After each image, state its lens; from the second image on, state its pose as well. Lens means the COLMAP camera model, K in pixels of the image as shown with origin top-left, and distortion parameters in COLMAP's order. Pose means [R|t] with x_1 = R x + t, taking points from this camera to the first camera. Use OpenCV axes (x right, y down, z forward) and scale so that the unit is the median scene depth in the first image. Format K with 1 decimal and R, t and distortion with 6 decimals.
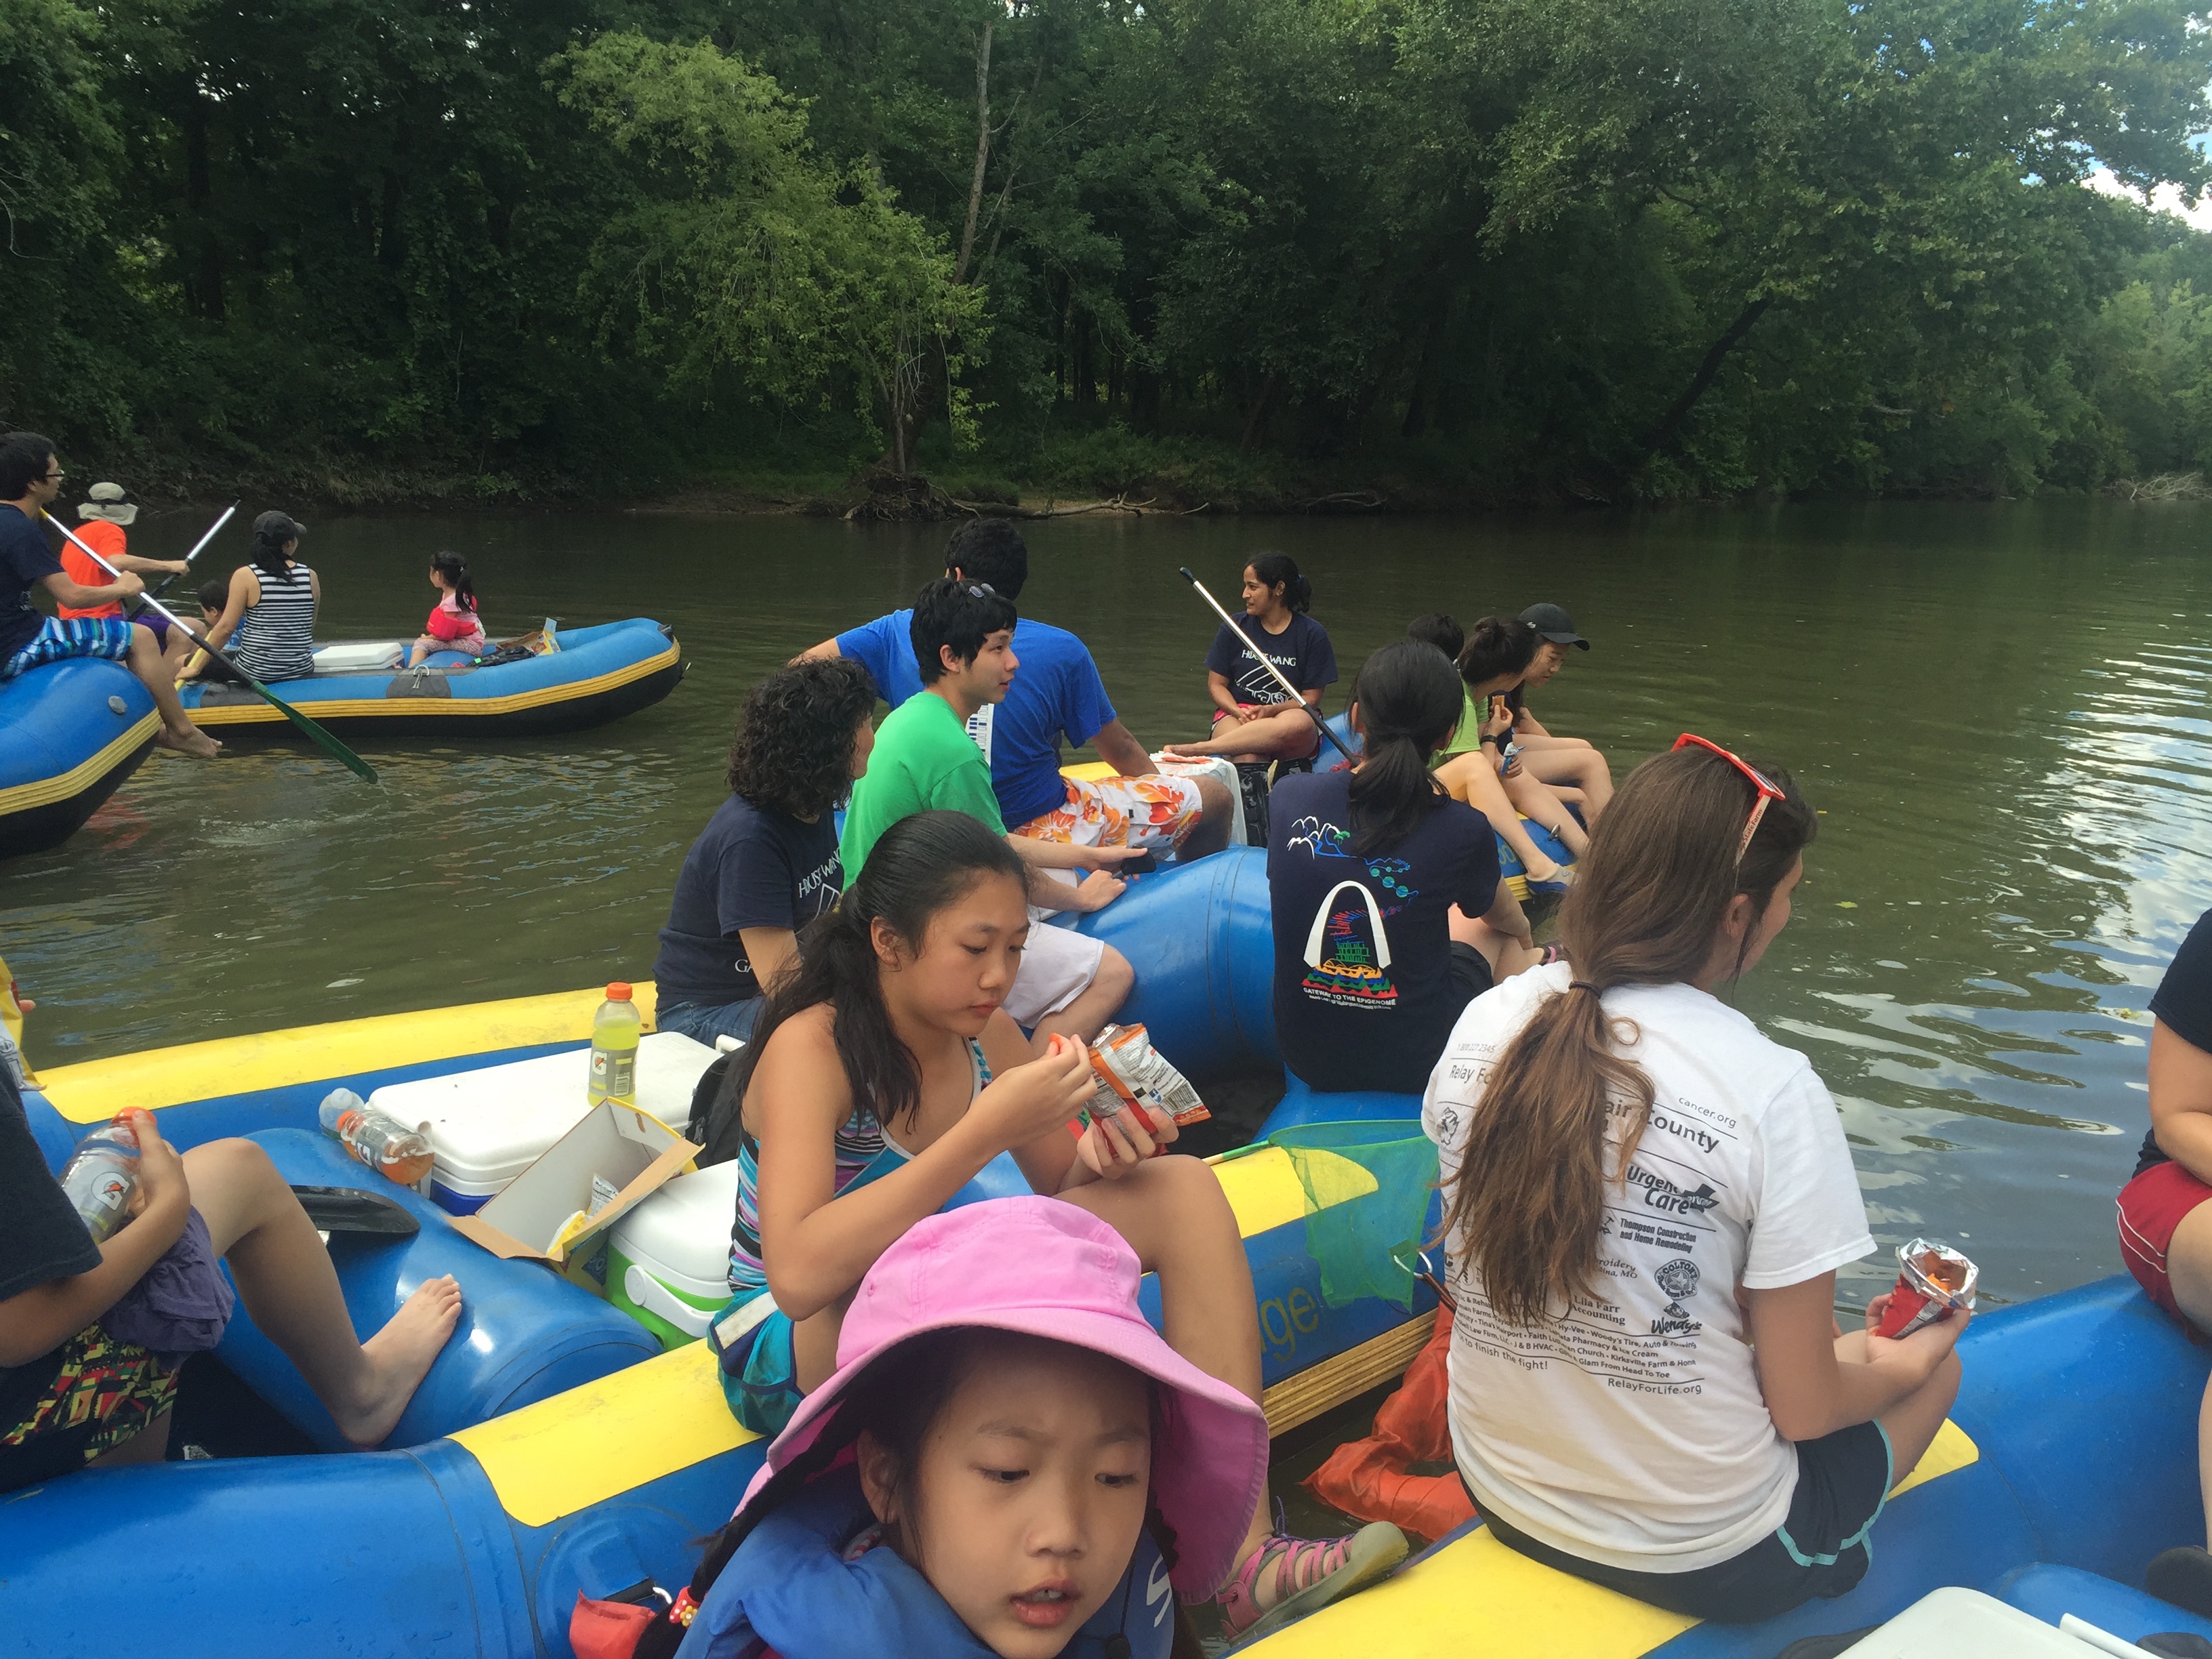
lens RADIAL K [[1864.7, 0, 1106.0], [0, 1864.7, 829.5], [0, 0, 1]] dist [0.077739, -0.115152]
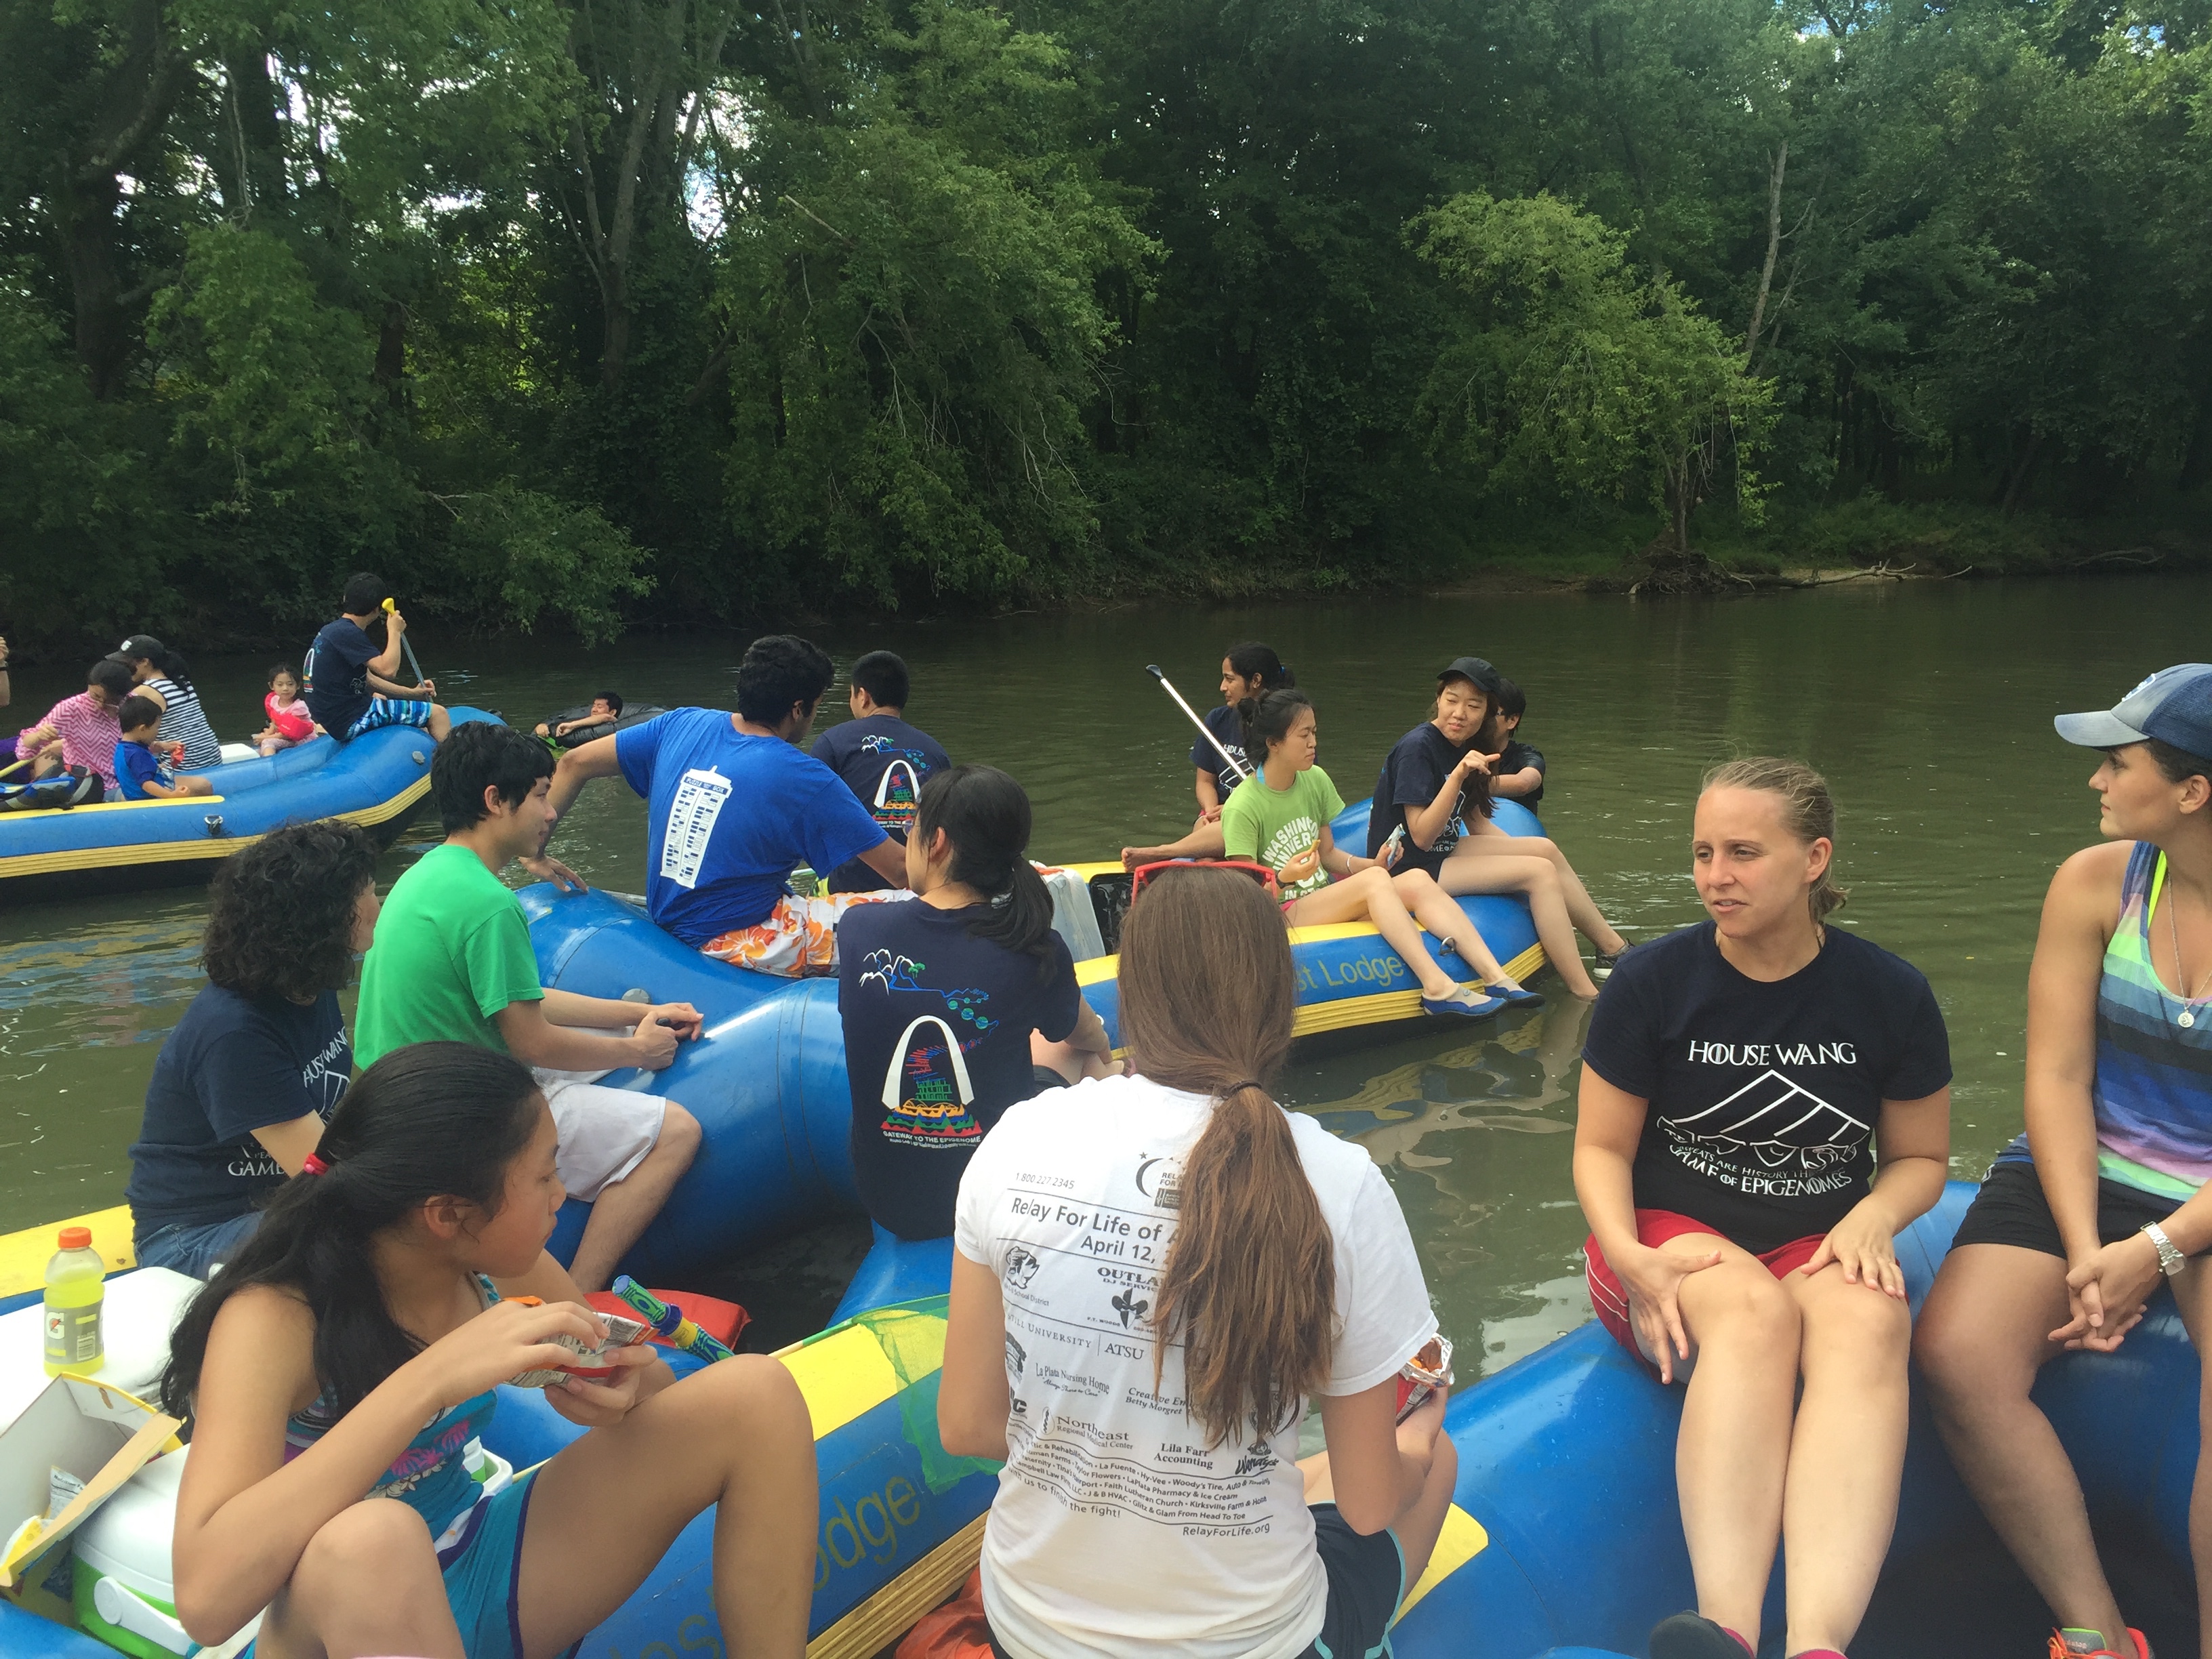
lens RADIAL K [[1864.7, 0, 1106.0], [0, 1864.7, 829.5], [0, 0, 1]] dist [0.077739, -0.115152]
pose [[0.944139, 0.008955, -0.329425, -0.069669], [-0.023059, 0.998976, -0.038932, 0.025118], [0.328739, 0.044353, 0.943379, -0.153226]]
